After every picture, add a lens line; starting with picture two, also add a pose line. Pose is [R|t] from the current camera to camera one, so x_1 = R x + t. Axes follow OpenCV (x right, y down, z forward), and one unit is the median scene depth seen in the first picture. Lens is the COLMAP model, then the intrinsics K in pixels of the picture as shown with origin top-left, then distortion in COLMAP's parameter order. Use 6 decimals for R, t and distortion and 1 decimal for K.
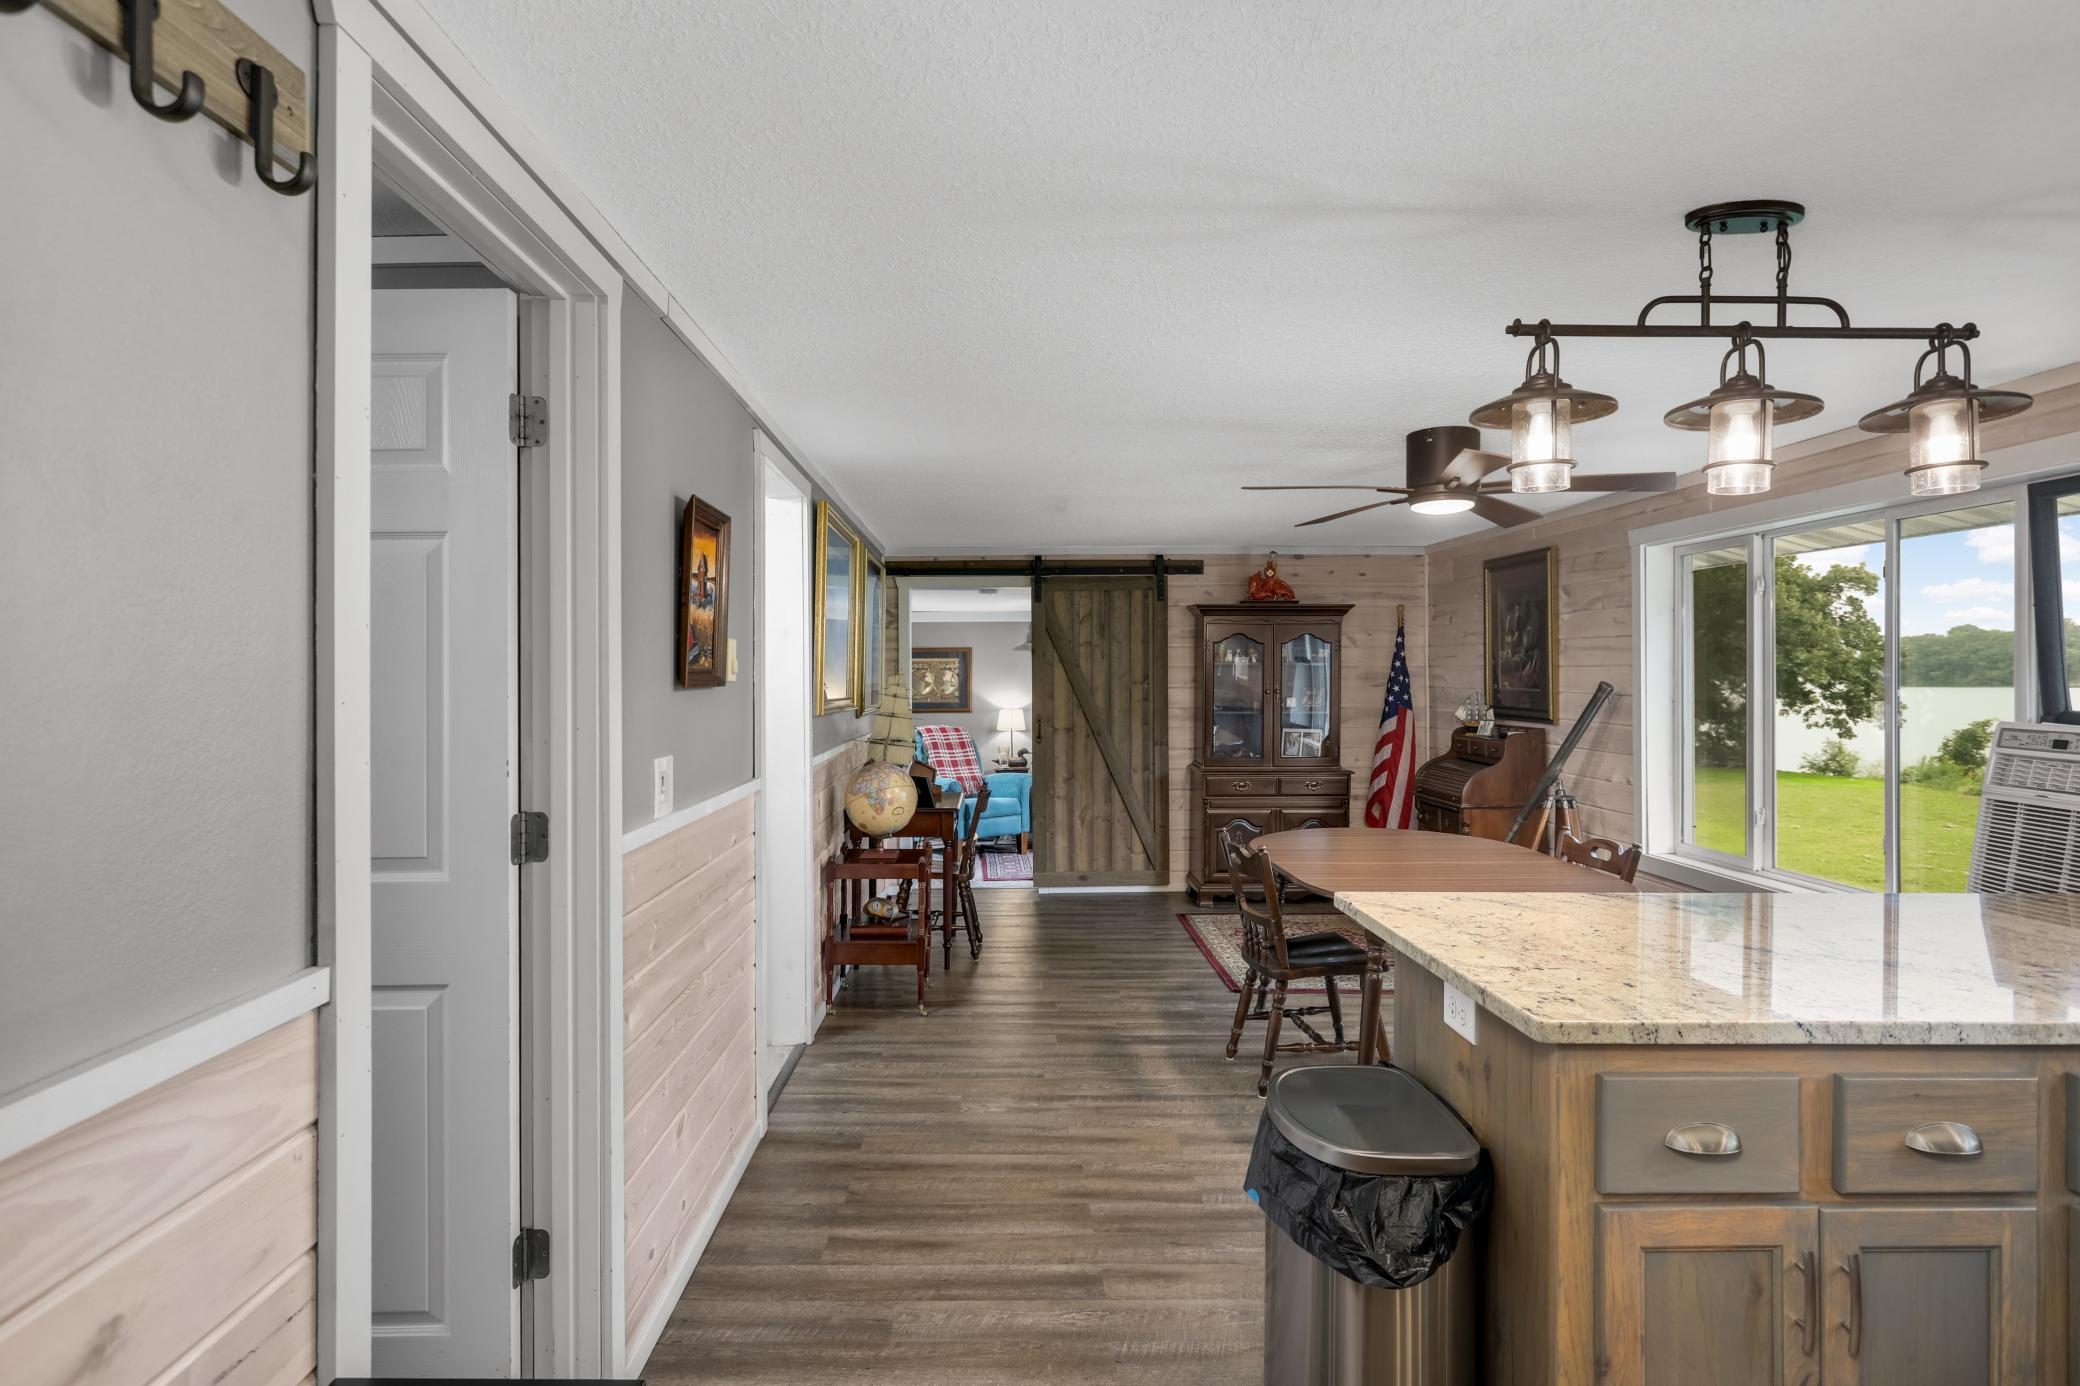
lens RADIAL K [[1114.1, 0, 1040.0], [0, 1114.1, 693.0], [0, 0, 1]] dist [0.008742, 0.001694]
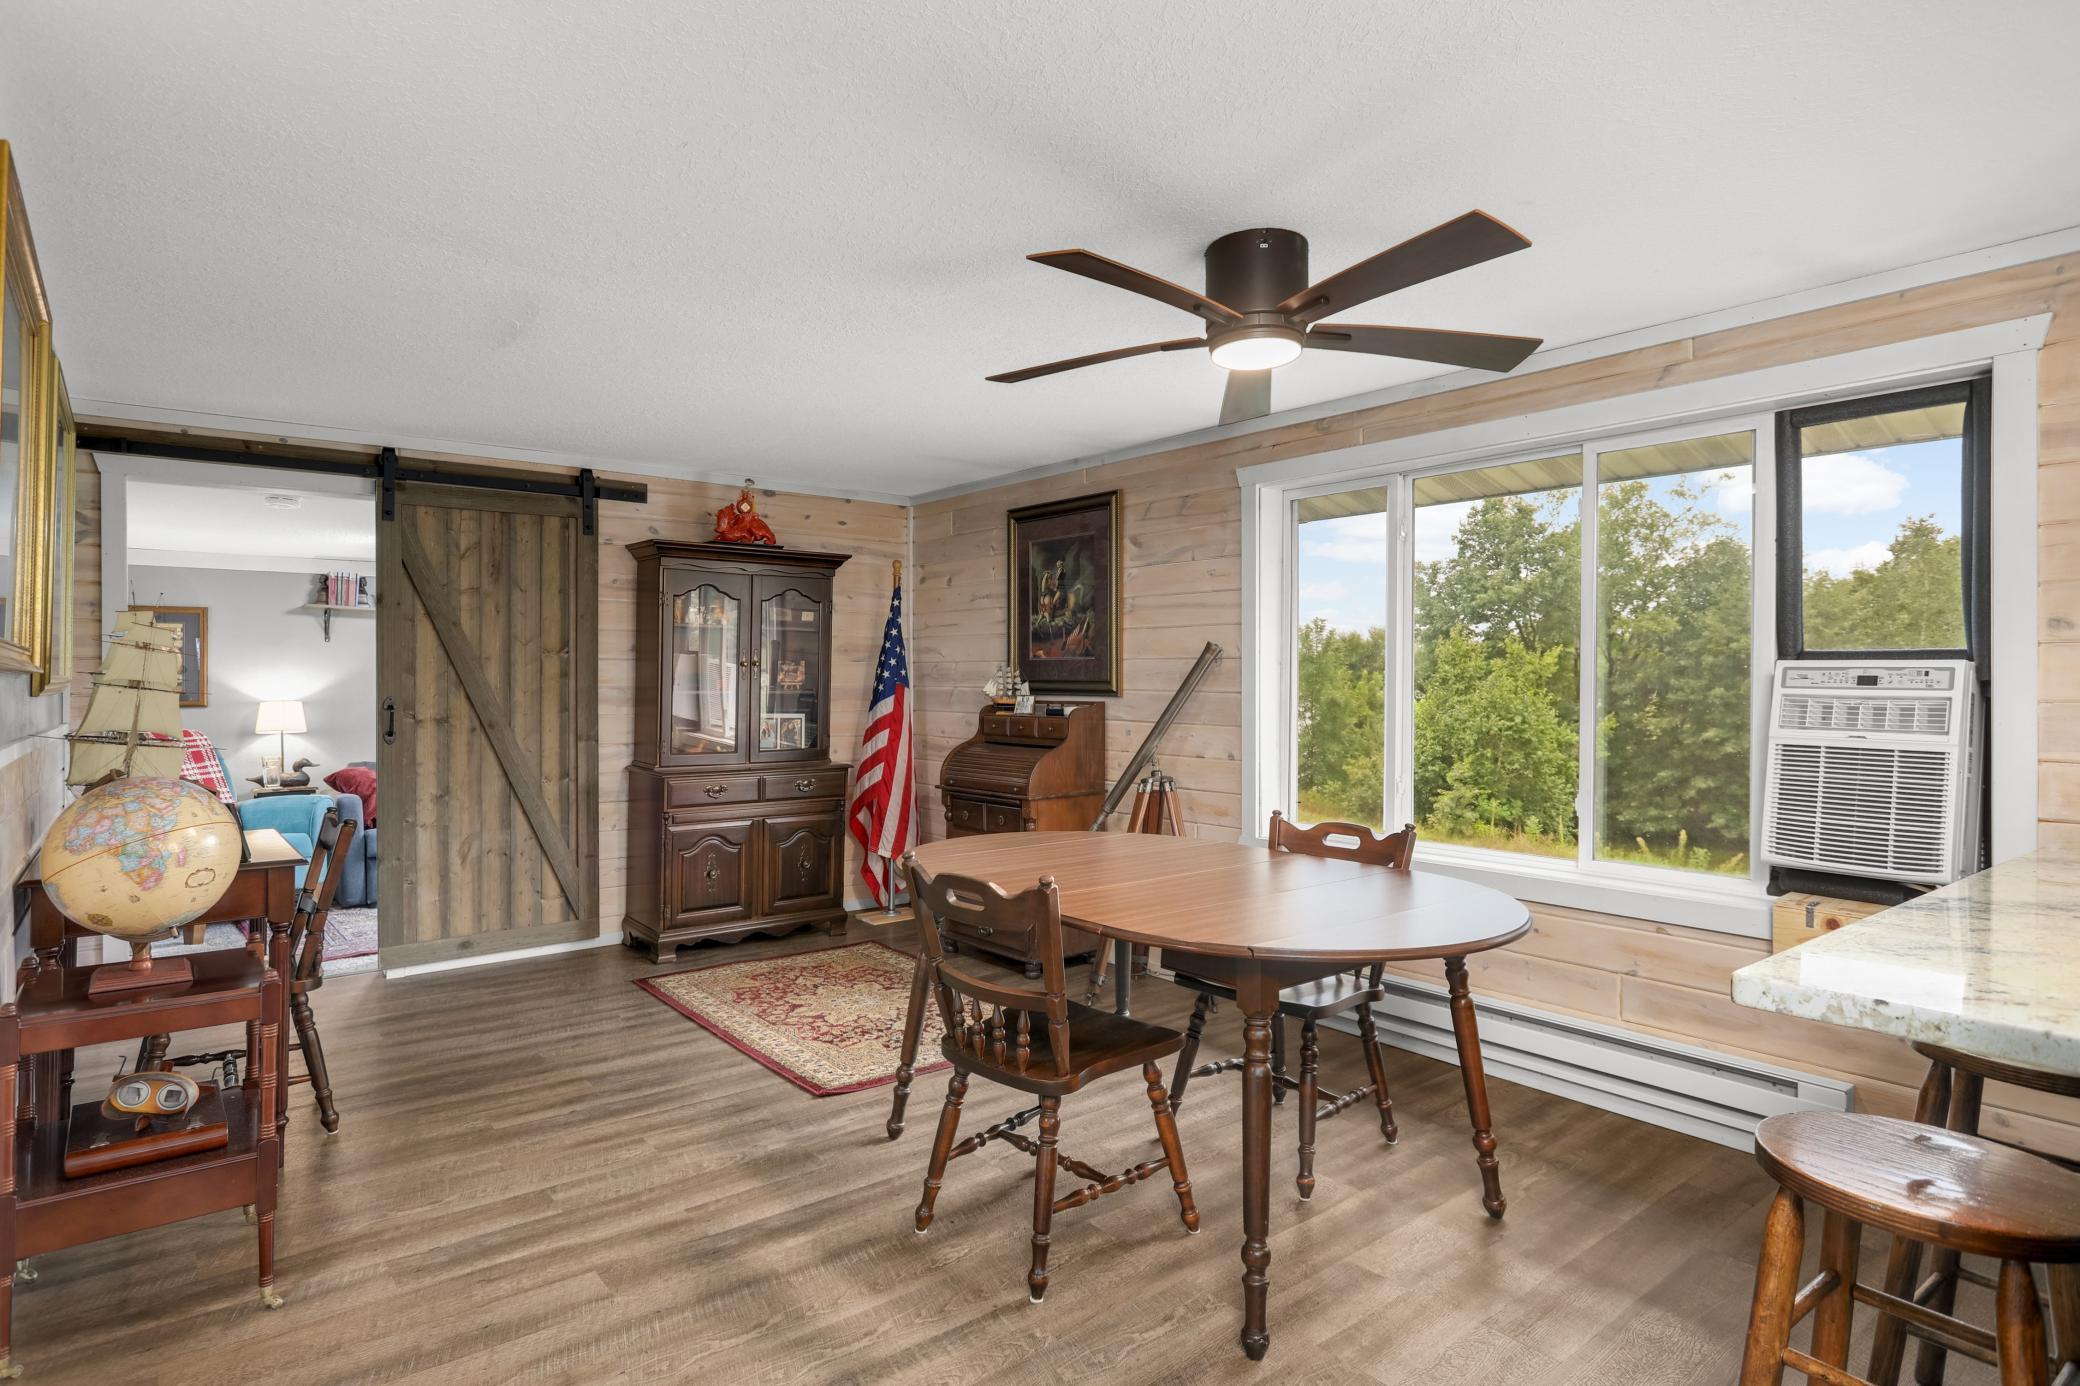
lens RADIAL K [[1099.0, 0, 1028.1], [0, 1099.0, 690.6], [0, 0, 1]] dist [-0.002704, 0.000811]
pose [[0.805129, -0.003703, 0.593088, -0.101037], [0.008671, 0.999947, -0.005529, 0.027840], [-0.593036, 0.009594, 0.805119, 0.356493]]
